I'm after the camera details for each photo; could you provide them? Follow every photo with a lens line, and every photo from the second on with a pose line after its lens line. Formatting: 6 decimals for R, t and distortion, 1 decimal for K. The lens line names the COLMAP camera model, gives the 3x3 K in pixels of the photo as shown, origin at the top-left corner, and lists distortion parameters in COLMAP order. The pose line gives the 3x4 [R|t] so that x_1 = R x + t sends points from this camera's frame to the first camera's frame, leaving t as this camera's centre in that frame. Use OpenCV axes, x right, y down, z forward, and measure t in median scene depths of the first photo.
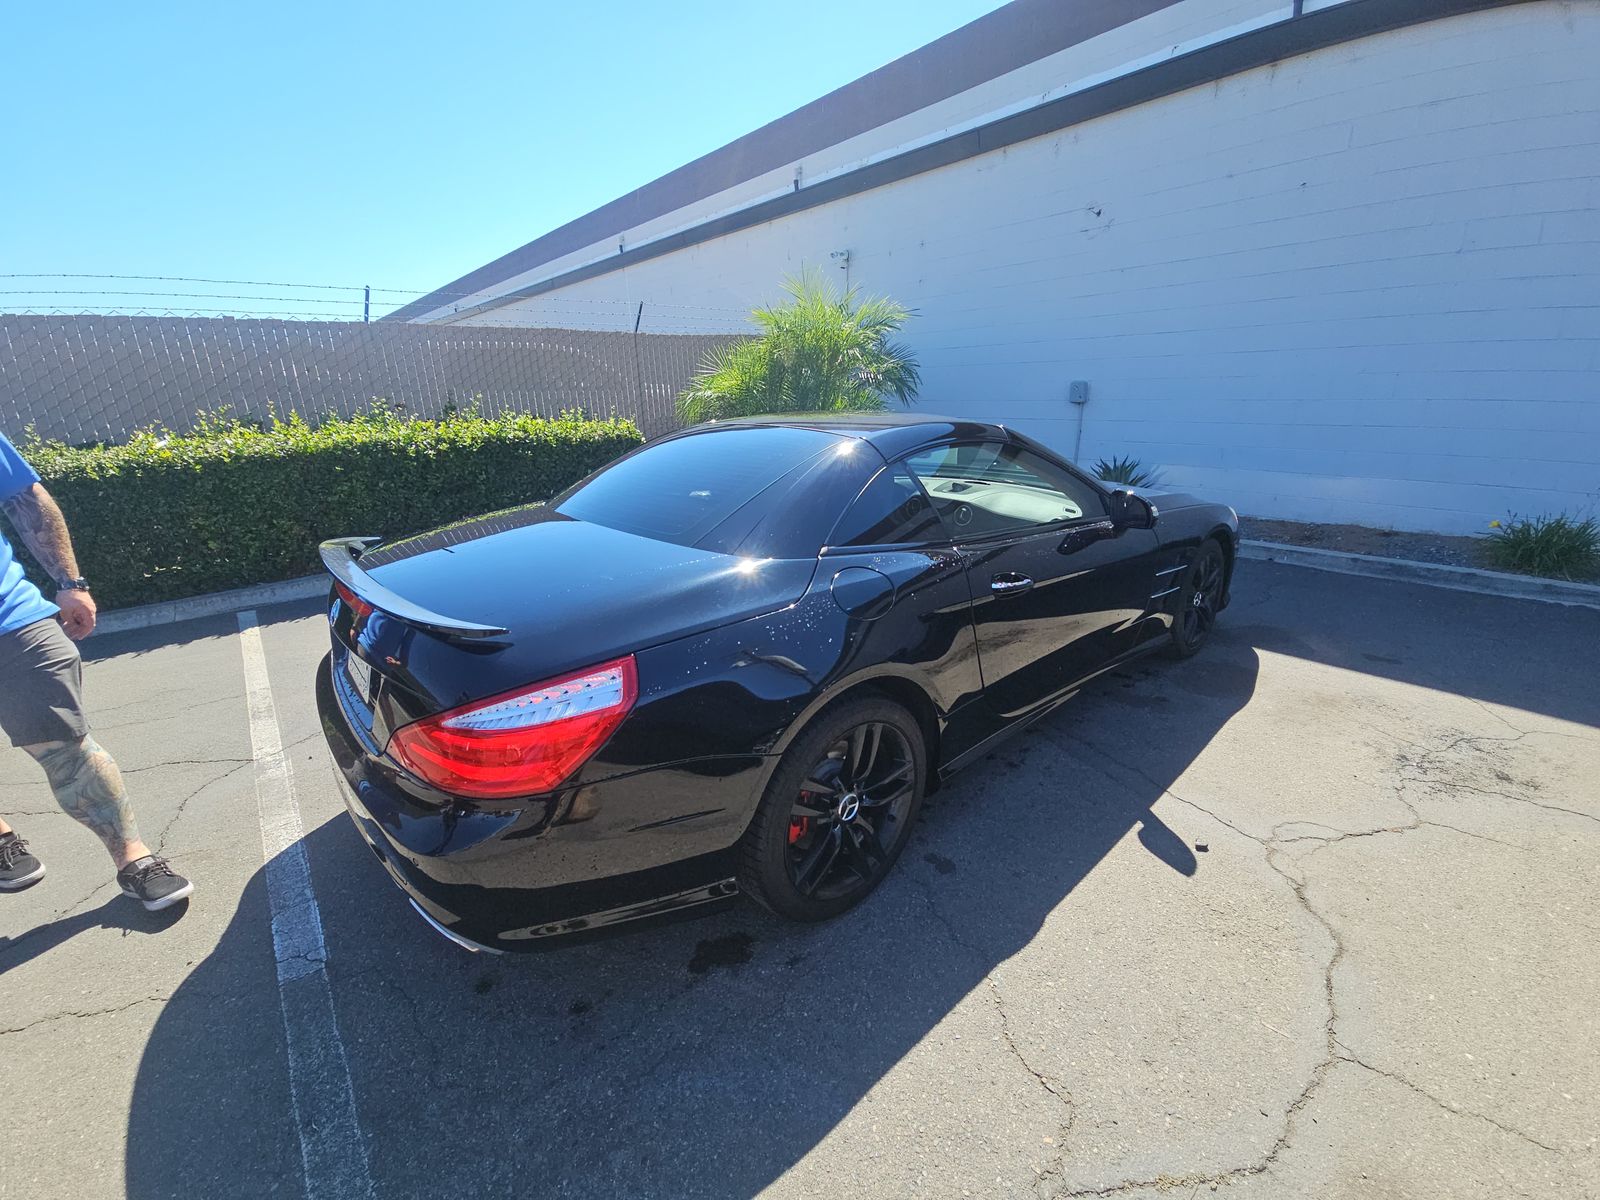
lens RADIAL K [[648.4, 0, 792.7], [0, 648.4, 610.5], [0, 0, 1]] dist [0.004780, -0.007278]
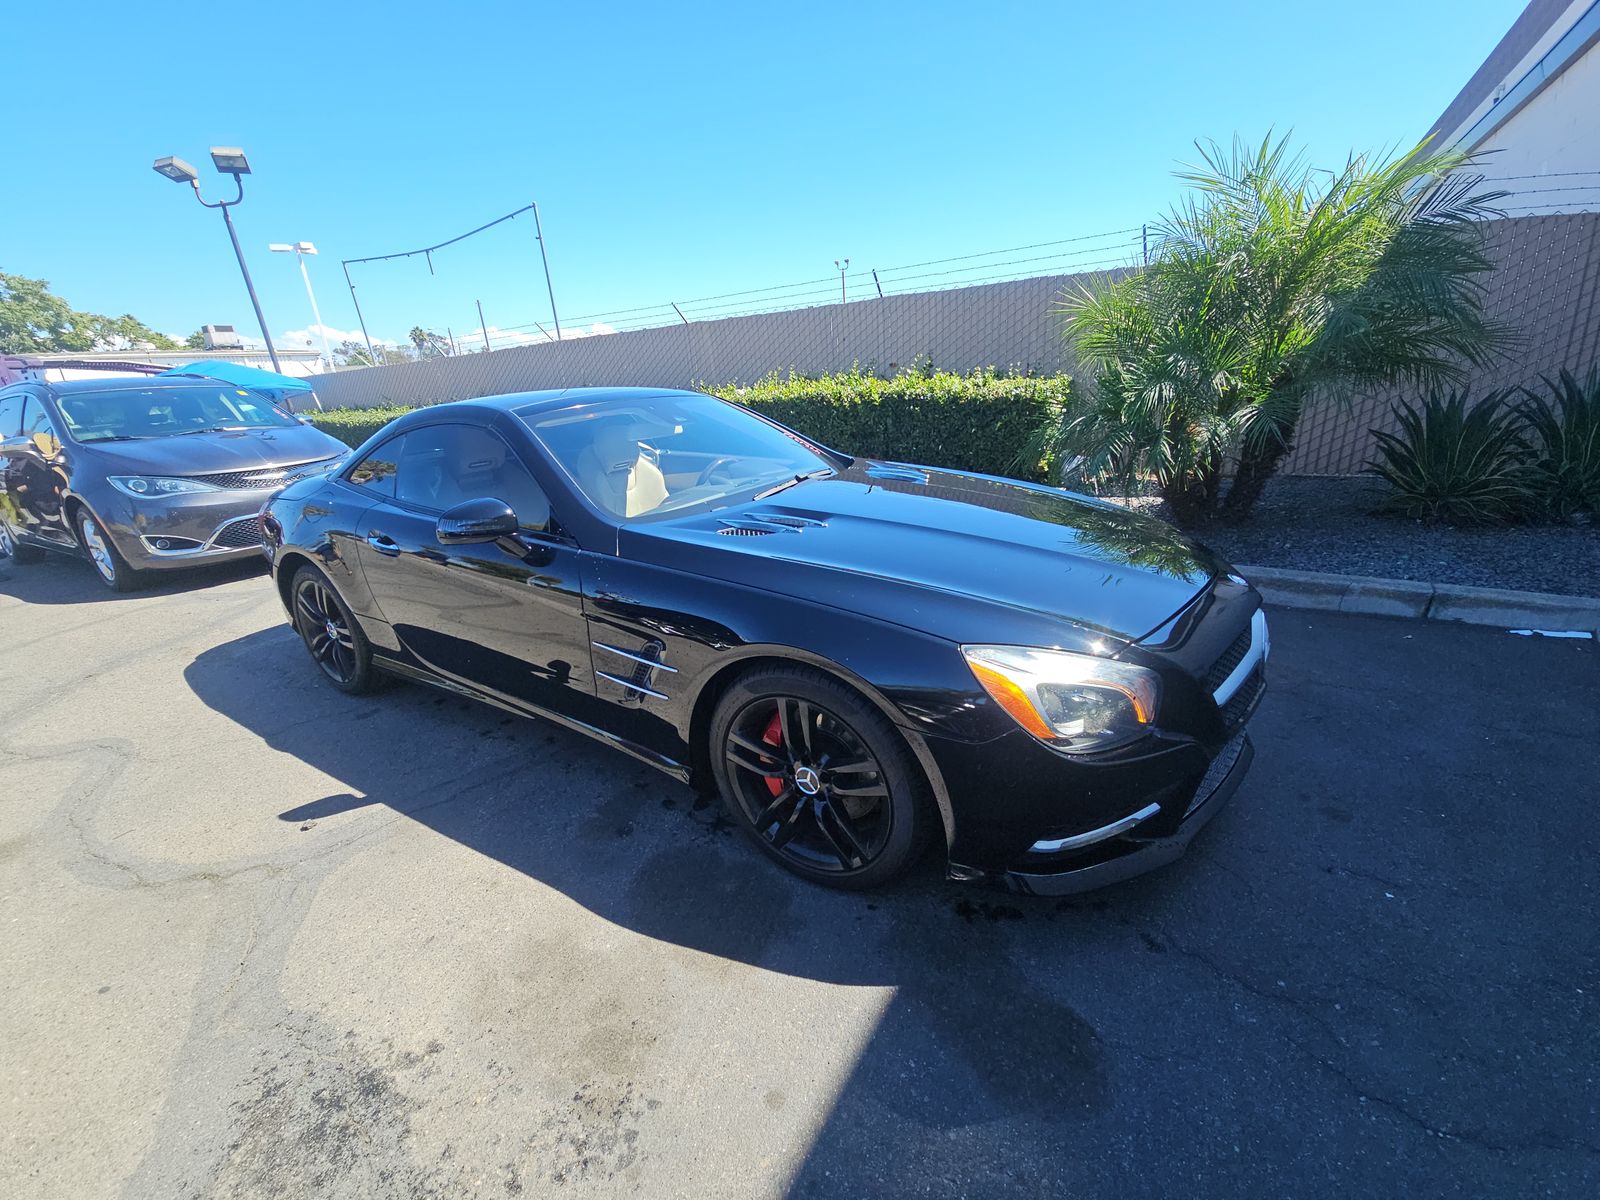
lens RADIAL K [[648.4, 0, 796.0], [0, 648.4, 600.2], [0, 0, 1]] dist [0.004780, -0.007278]
pose [[0.292693, 0.327022, -0.898547, 0.661429], [-0.261492, 0.931254, 0.253748, -0.178463], [0.919757, 0.160692, 0.358085, 0.505108]]
